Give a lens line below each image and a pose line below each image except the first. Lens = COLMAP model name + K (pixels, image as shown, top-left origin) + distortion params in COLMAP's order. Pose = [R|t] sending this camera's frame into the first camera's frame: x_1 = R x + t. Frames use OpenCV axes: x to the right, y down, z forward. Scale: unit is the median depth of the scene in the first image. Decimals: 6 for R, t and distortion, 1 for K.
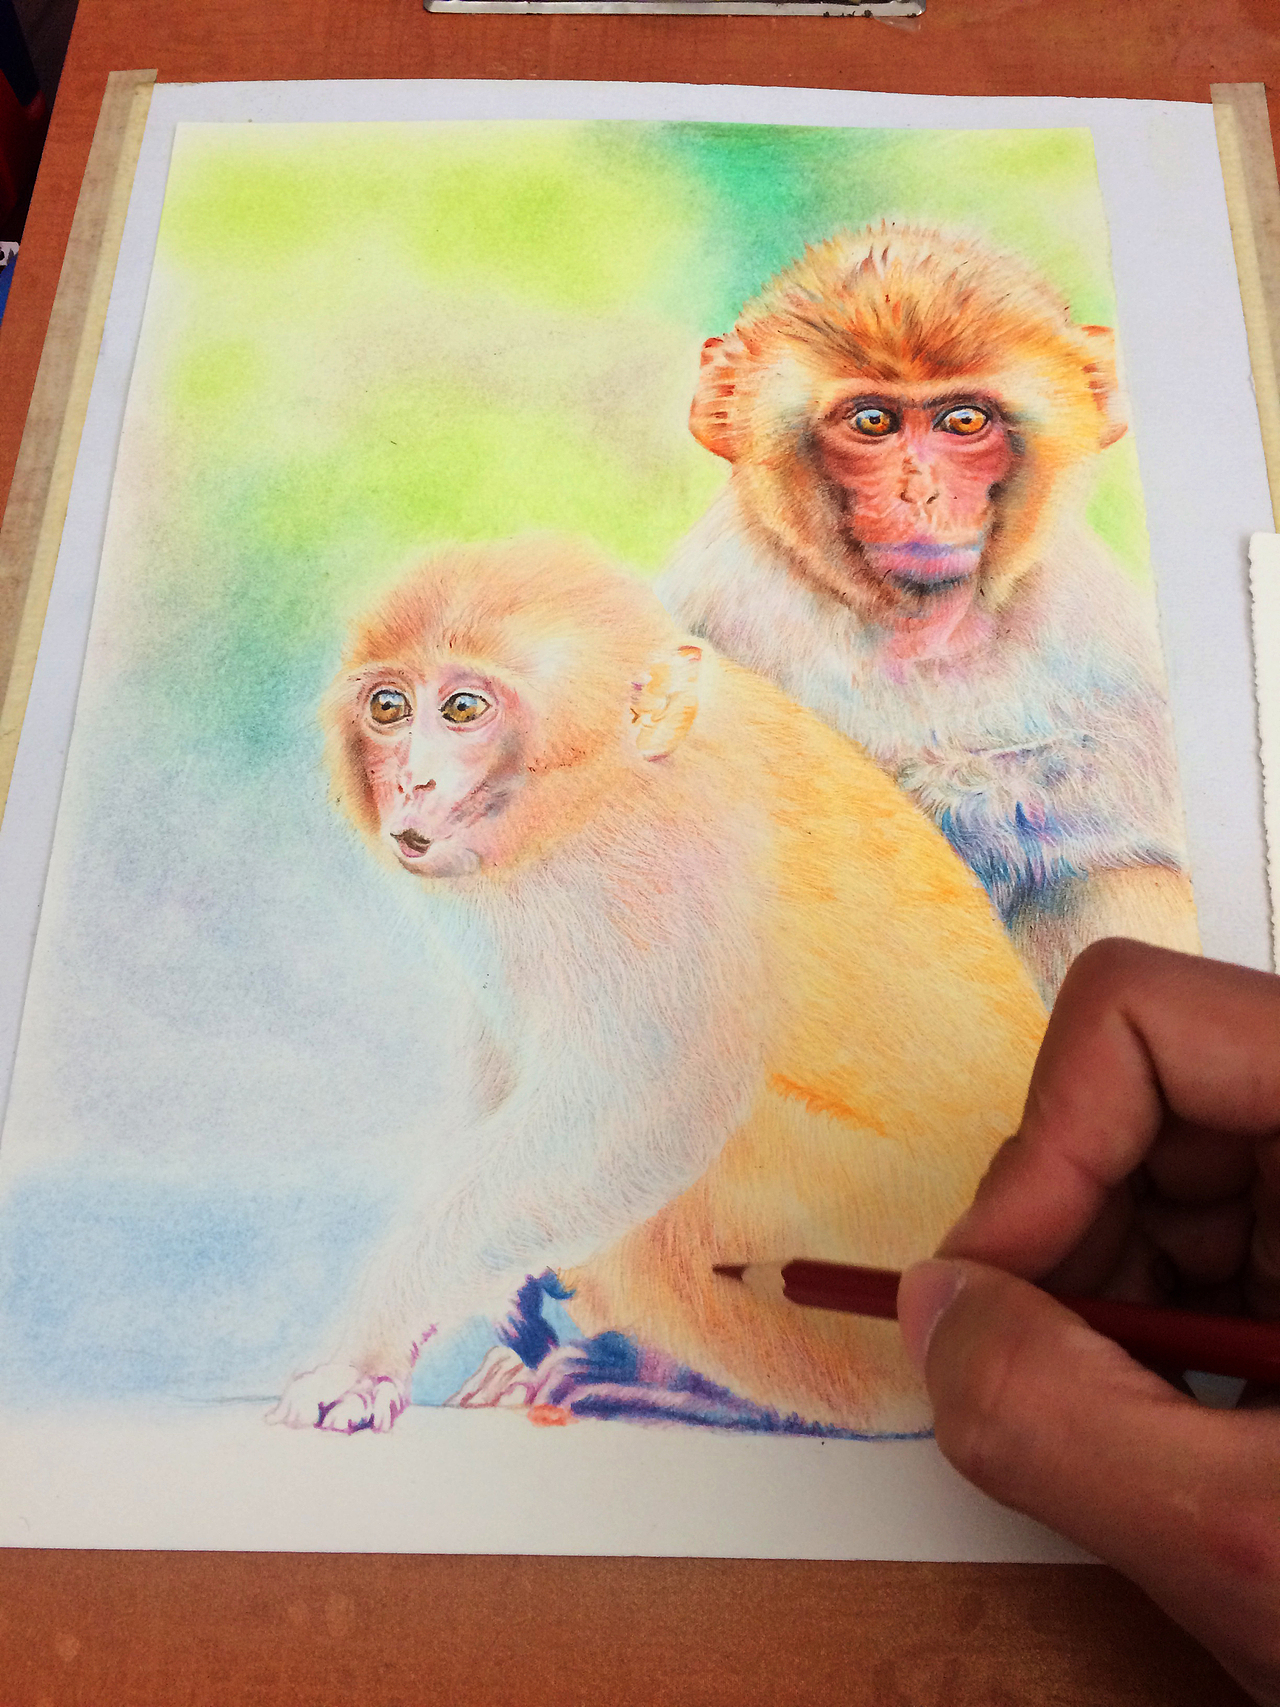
lens RADIAL K [[1426.6, 0, 640.0], [0, 1426.6, 853.5], [0, 0, 1]] dist [0.041509, 0.000650]
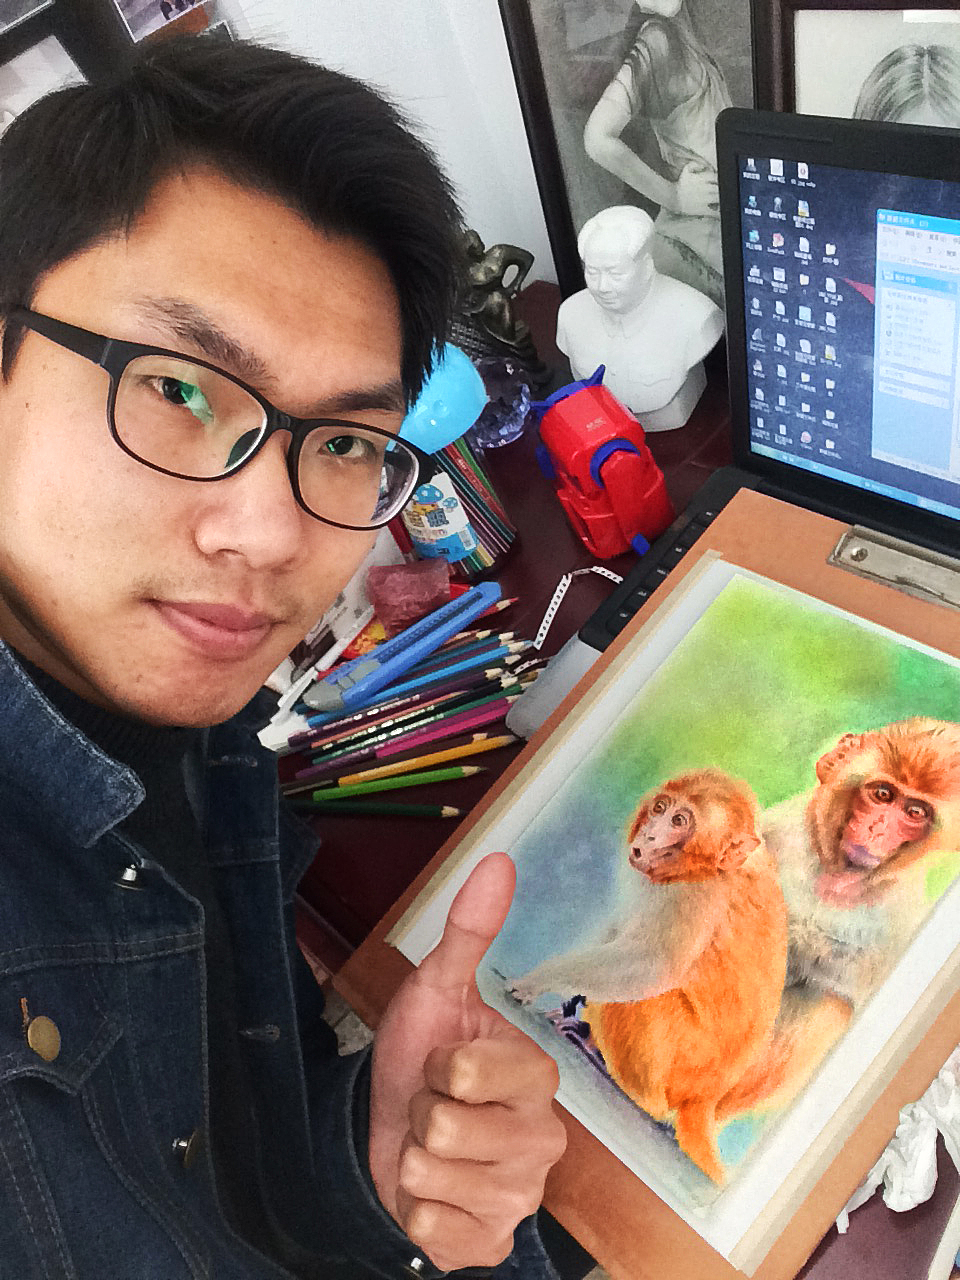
lens RADIAL K [[1132.6, 0, 480.0], [0, 1132.6, 640.0], [0, 0, 1]] dist [0.055367, -0.182019]
pose [[0.643109, 0.360754, -0.675476, 0.984347], [-0.436391, 0.897489, 0.063845, -0.383218], [0.629265, 0.253712, 0.734613, -0.959459]]
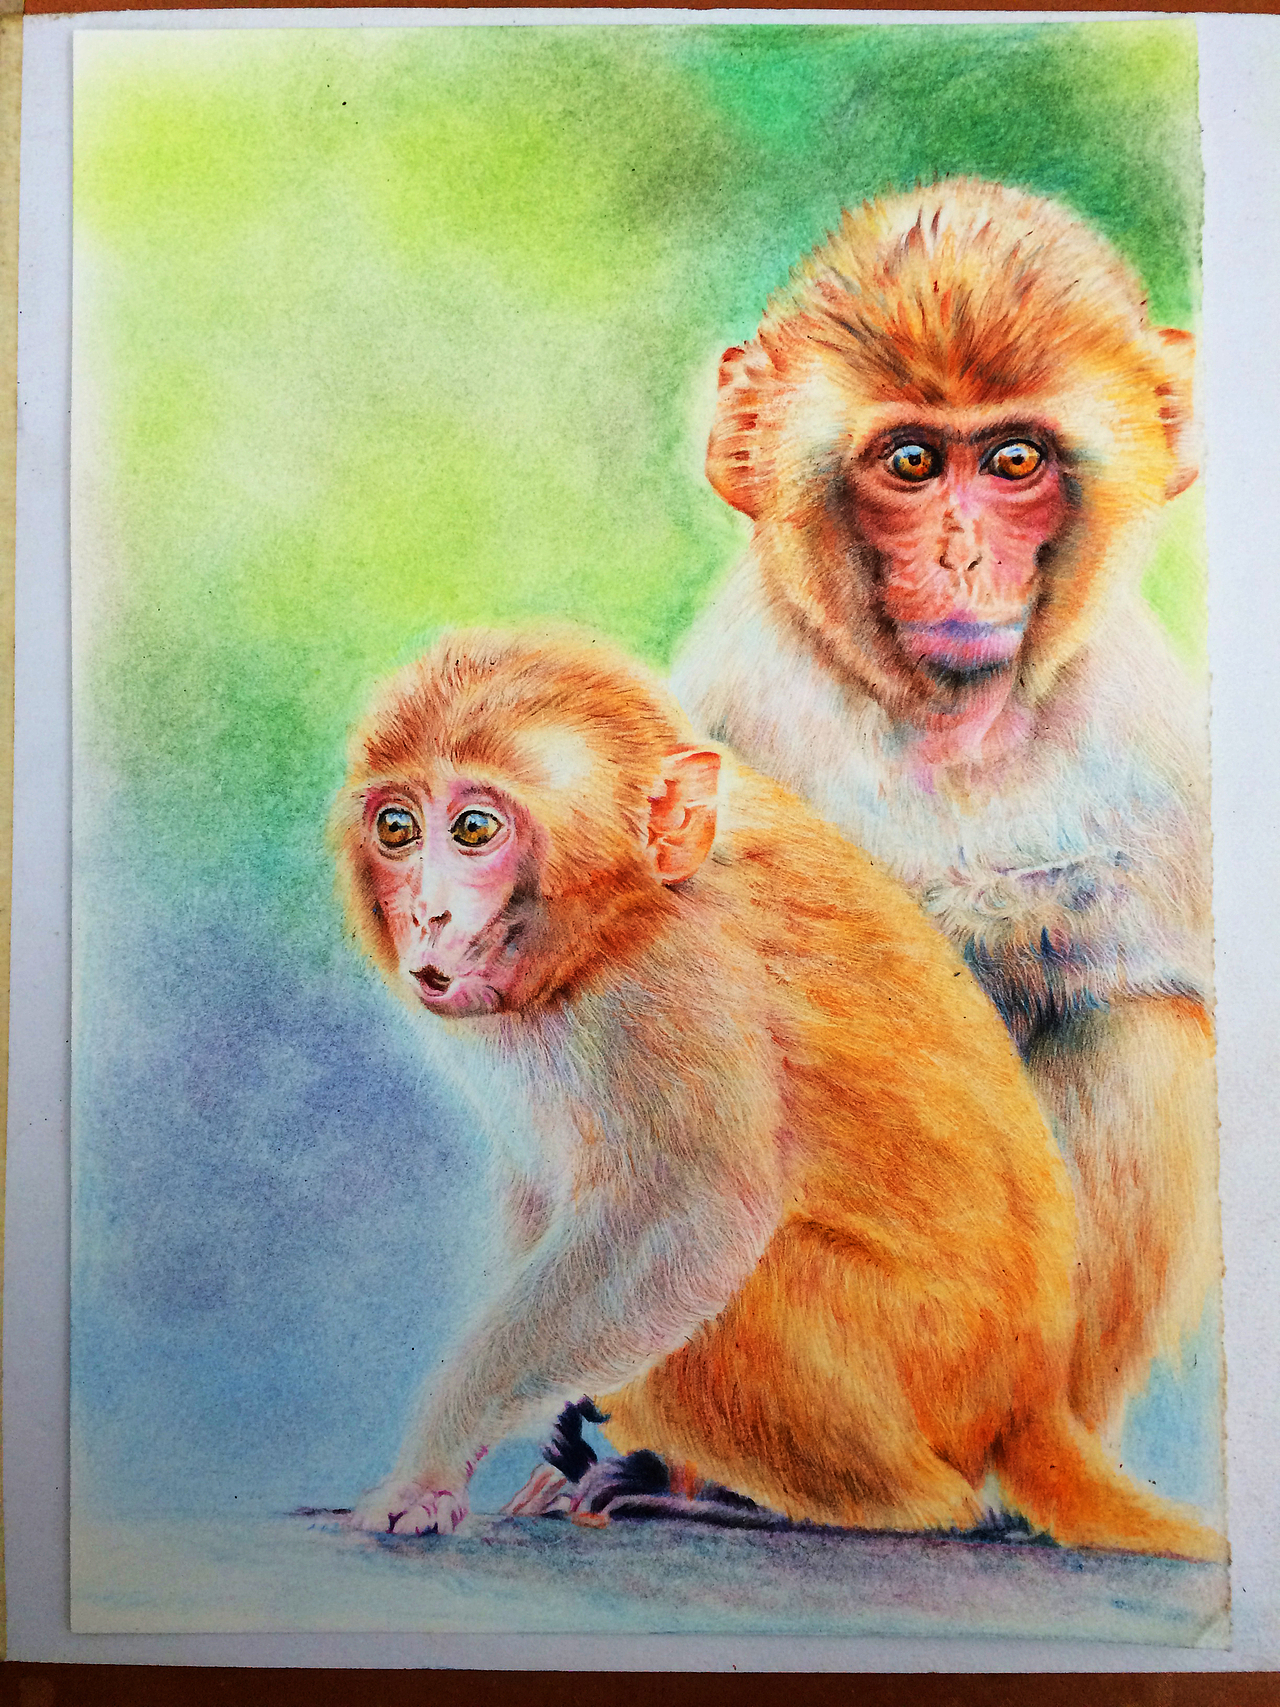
lens RADIAL K [[1426.6, 0, 640.0], [0, 1426.6, 853.5], [0, 0, 1]] dist [0.041509, 0.000650]
pose [[0.999801, -0.019314, -0.005027, -0.007171], [0.019879, 0.941323, 0.336921, -0.398148], [-0.001775, -0.336954, 0.941520, 0.086169]]
